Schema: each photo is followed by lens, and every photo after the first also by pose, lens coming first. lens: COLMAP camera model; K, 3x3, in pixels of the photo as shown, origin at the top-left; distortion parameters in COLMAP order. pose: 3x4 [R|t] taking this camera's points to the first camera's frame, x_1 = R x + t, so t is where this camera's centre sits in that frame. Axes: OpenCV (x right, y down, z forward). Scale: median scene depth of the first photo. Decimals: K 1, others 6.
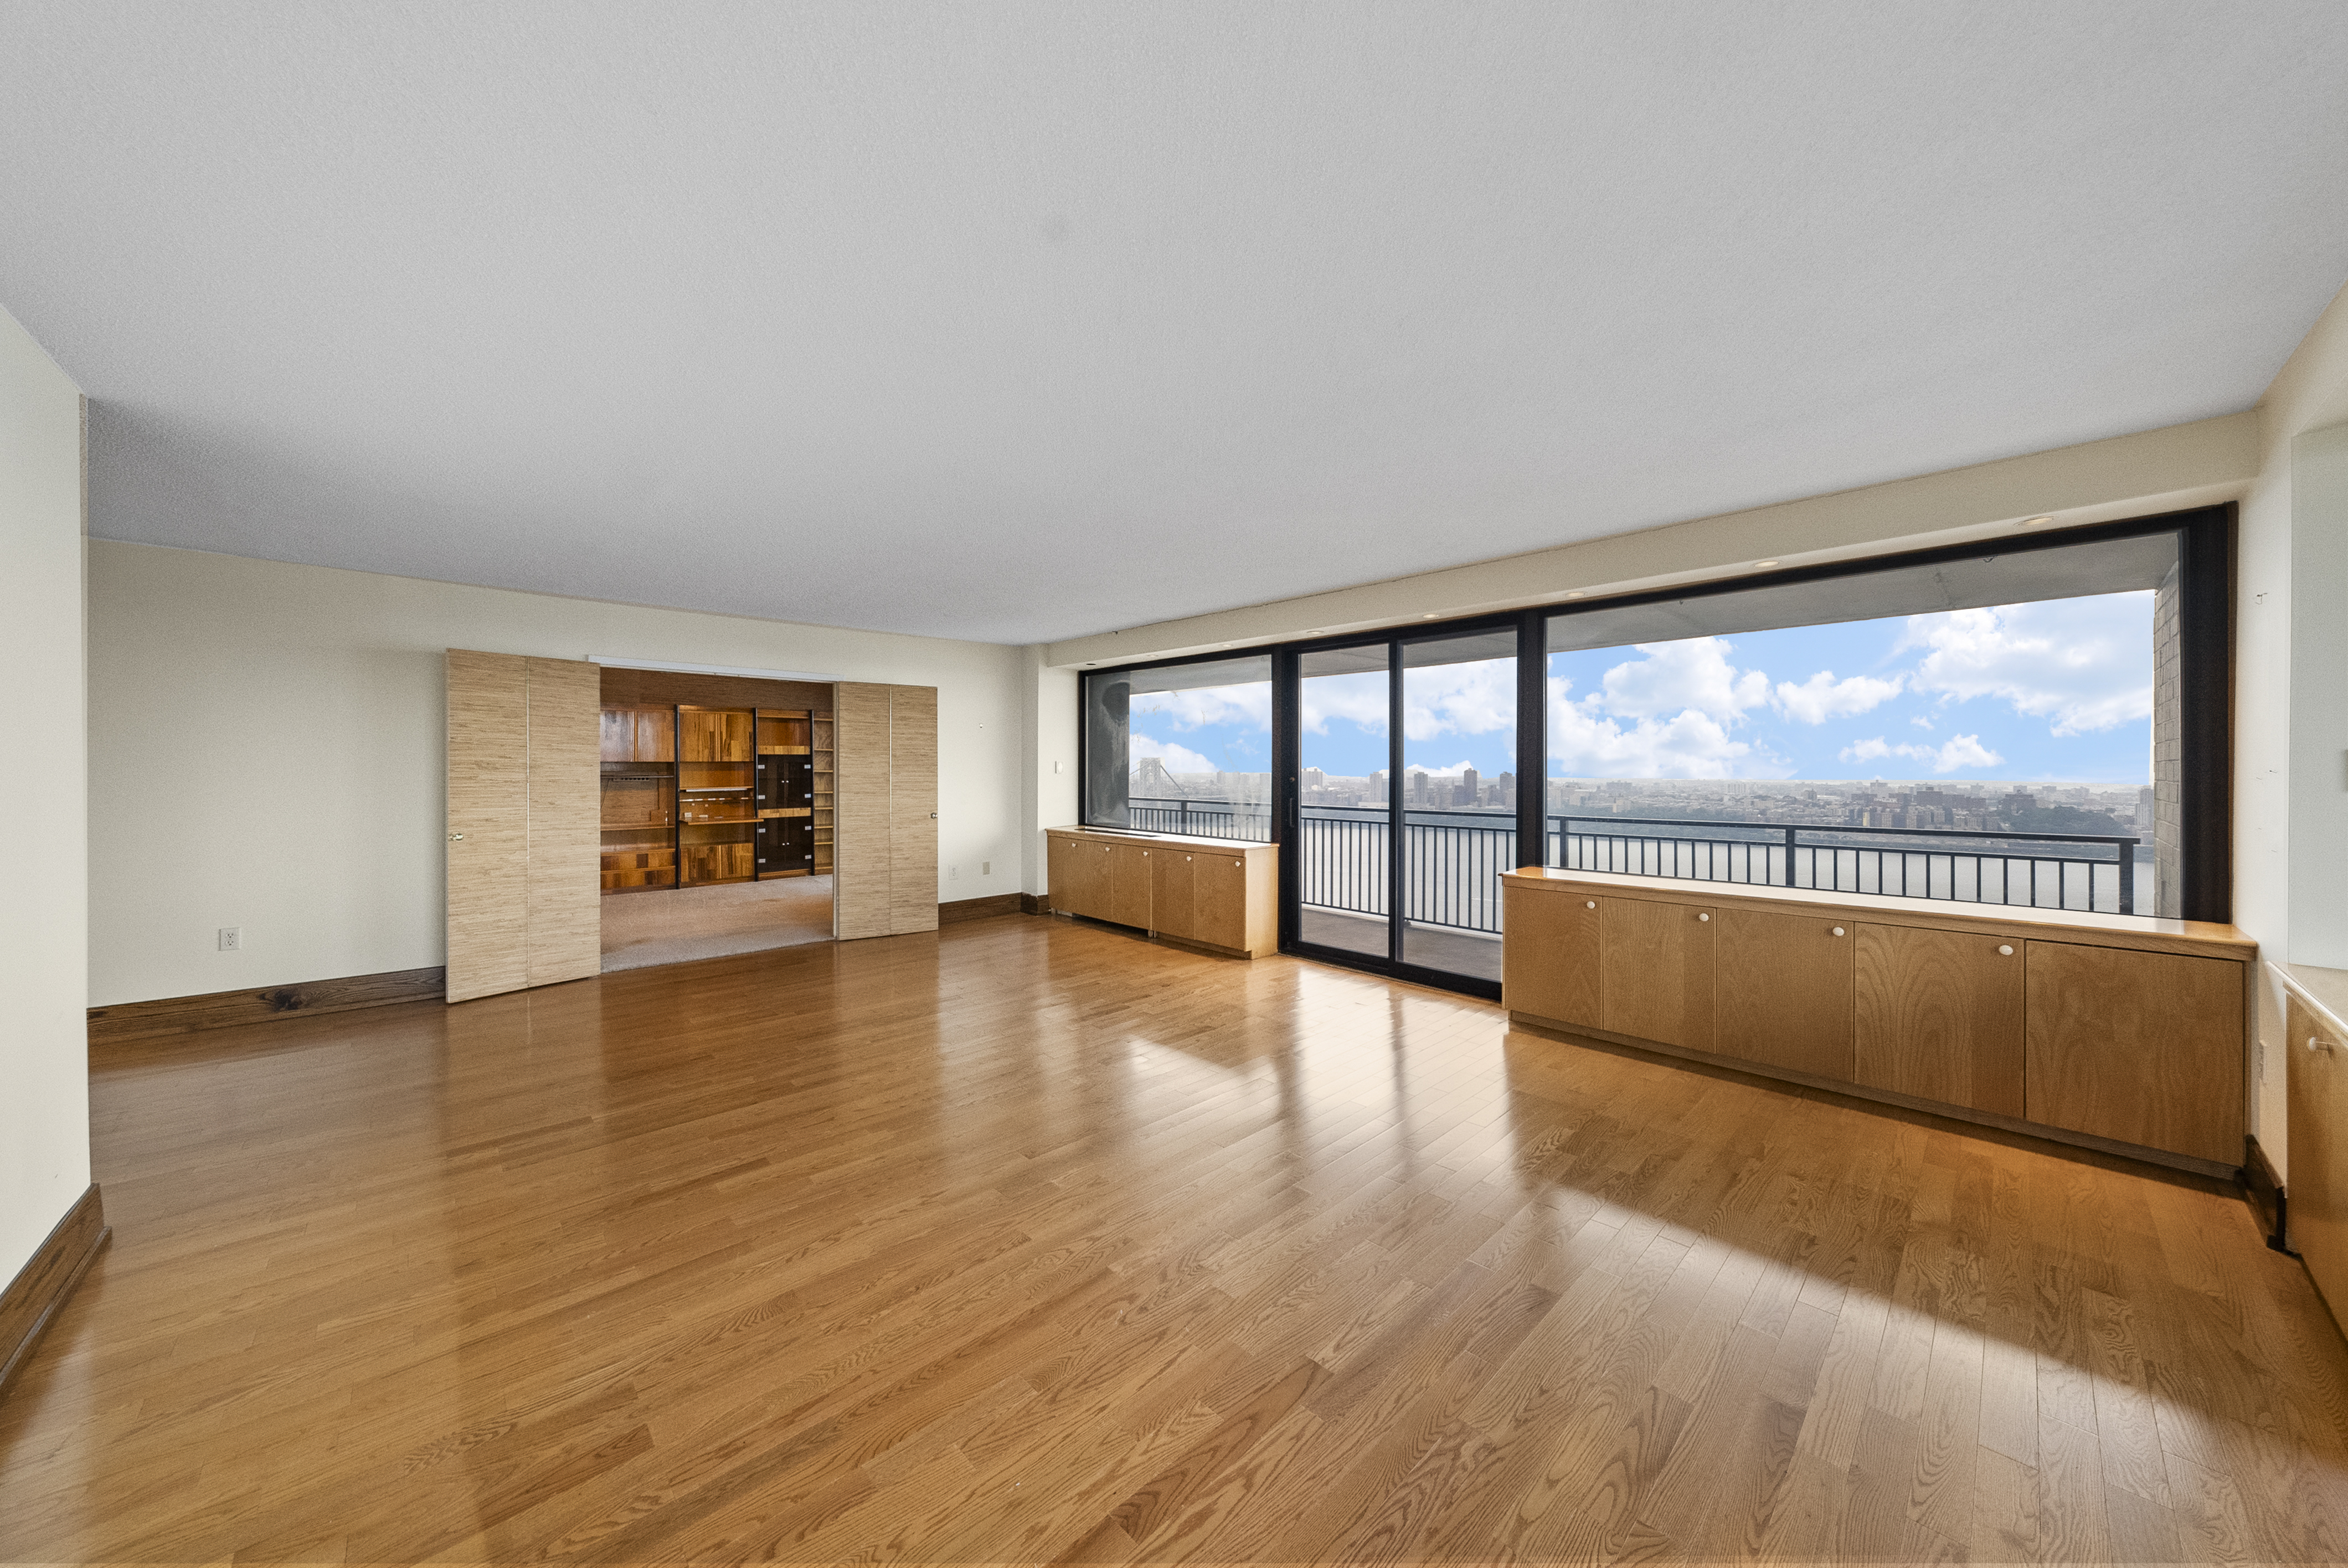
lens RADIAL K [[808.3, 0, 1182.2], [0, 808.3, 790.3], [0, 0, 1]] dist [-0.009949, 0.000056]
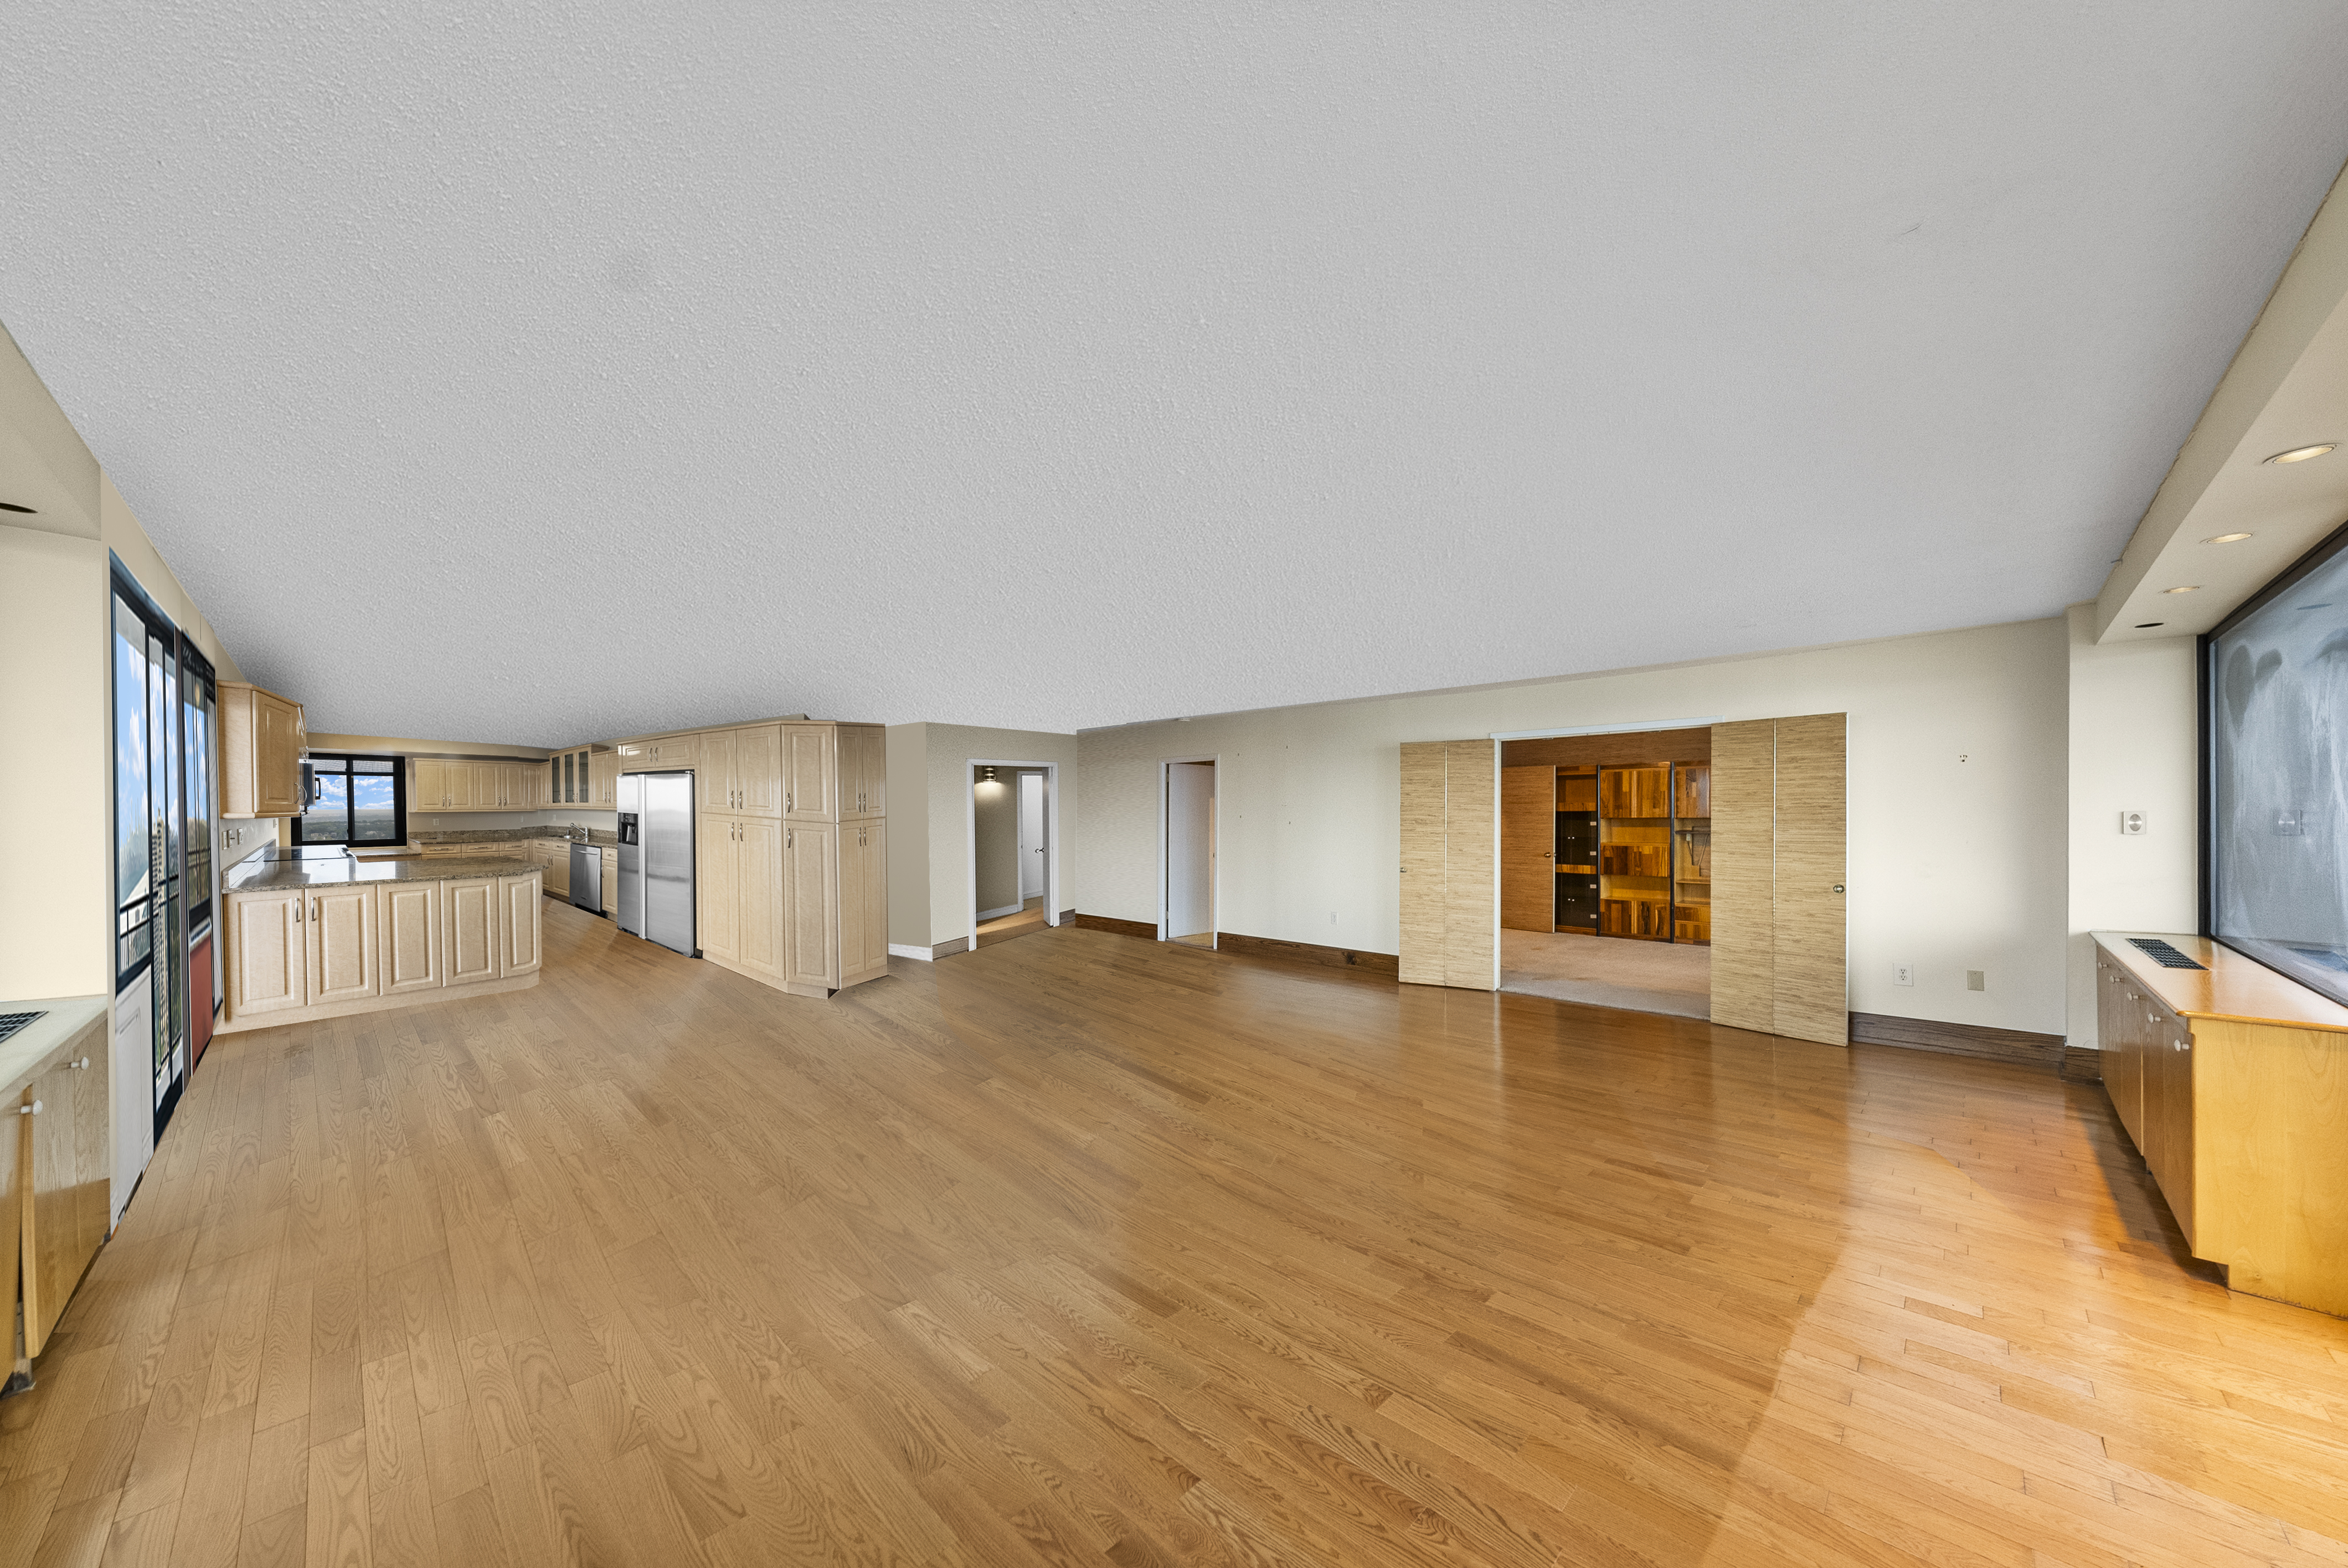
lens RADIAL K [[818.7, 0, 1198.4], [0, 818.7, 822.9], [0, 0, 1]] dist [-0.006131, -0.000052]
pose [[0.050992, 0.000065, -0.998699, 0.487376], [-0.028561, 0.999591, -0.001393, -0.013024], [0.998291, 0.028595, 0.050973, 0.461197]]
